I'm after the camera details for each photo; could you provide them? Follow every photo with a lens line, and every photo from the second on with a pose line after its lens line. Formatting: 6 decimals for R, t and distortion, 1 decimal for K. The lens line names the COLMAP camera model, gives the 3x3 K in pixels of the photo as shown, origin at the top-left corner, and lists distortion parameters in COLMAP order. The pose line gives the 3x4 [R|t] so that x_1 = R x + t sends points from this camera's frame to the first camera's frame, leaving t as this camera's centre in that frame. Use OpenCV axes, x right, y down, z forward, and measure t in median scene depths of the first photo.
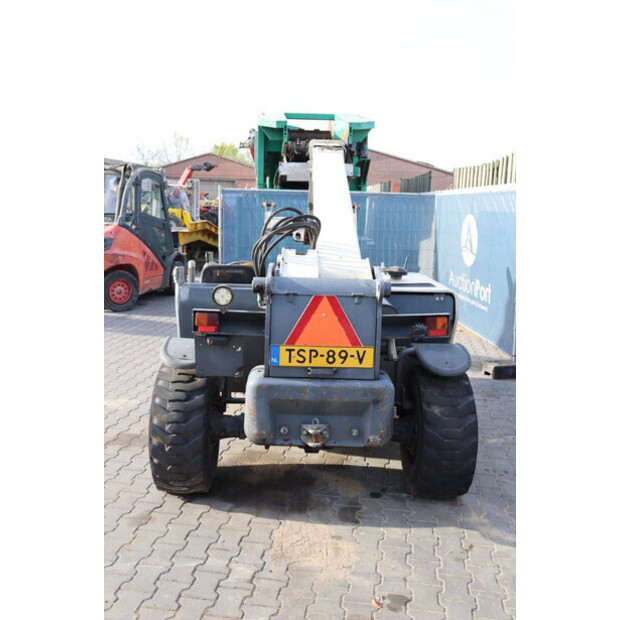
lens RADIAL K [[627.3, 0, 308.2], [0, 627.3, 314.0], [0, 0, 1]] dist [-0.050058, 0.000000]
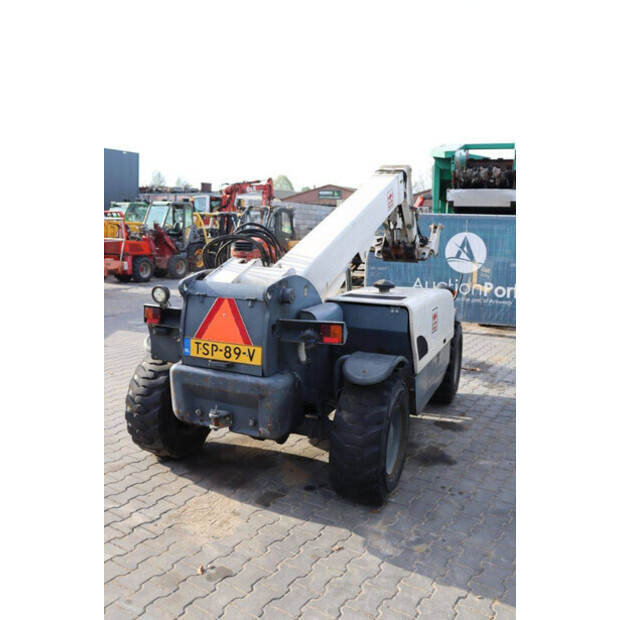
lens RADIAL K [[561.3, 0, 310.5], [0, 561.3, 311.7], [0, 0, 1]] dist [-0.121321, 0.110788]
pose [[0.911095, 0.061403, -0.407598, 0.575338], [-0.072880, 0.997260, -0.012674, -0.002710], [0.405703, 0.041253, 0.913073, 0.133059]]
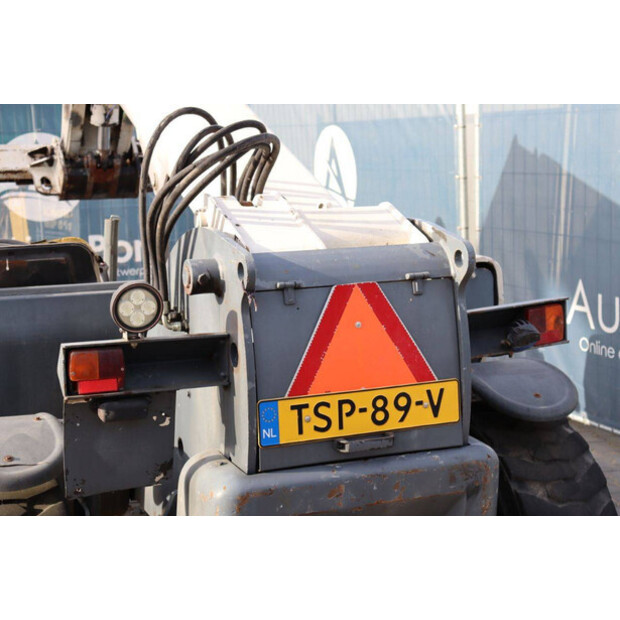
lens RADIAL K [[1163.9, 0, 313.8], [0, 1163.9, 312.6], [0, 0, 1]] dist [0.277192, 0.000000]
pose [[0.932261, -0.103284, 0.346730, -0.308322], [0.109319, 0.994004, 0.002165, -0.012860], [-0.344875, 0.035885, 0.937962, 0.180274]]
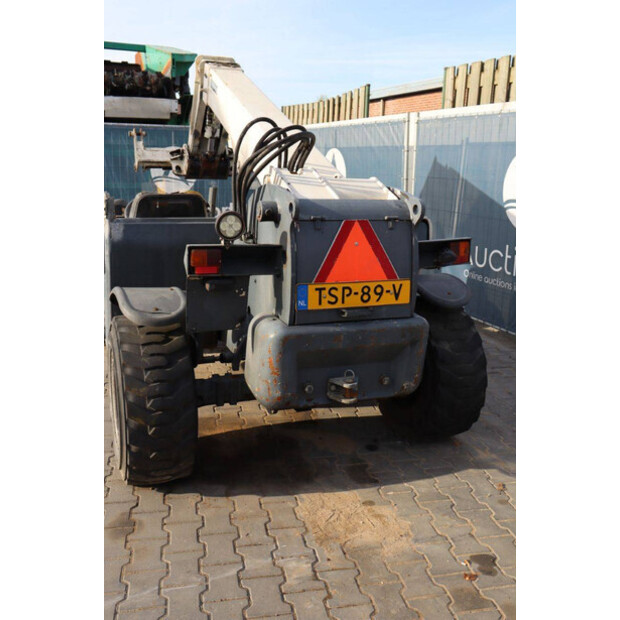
lens RADIAL K [[616.7, 0, 306.7], [0, 616.7, 307.9], [0, 0, 1]] dist [-0.052300, 0.000000]
pose [[0.939393, -0.080350, 0.333295, -0.308346], [0.055596, 0.994983, 0.083172, 0.014121], [-0.338306, -0.059601, 0.939147, 0.255914]]
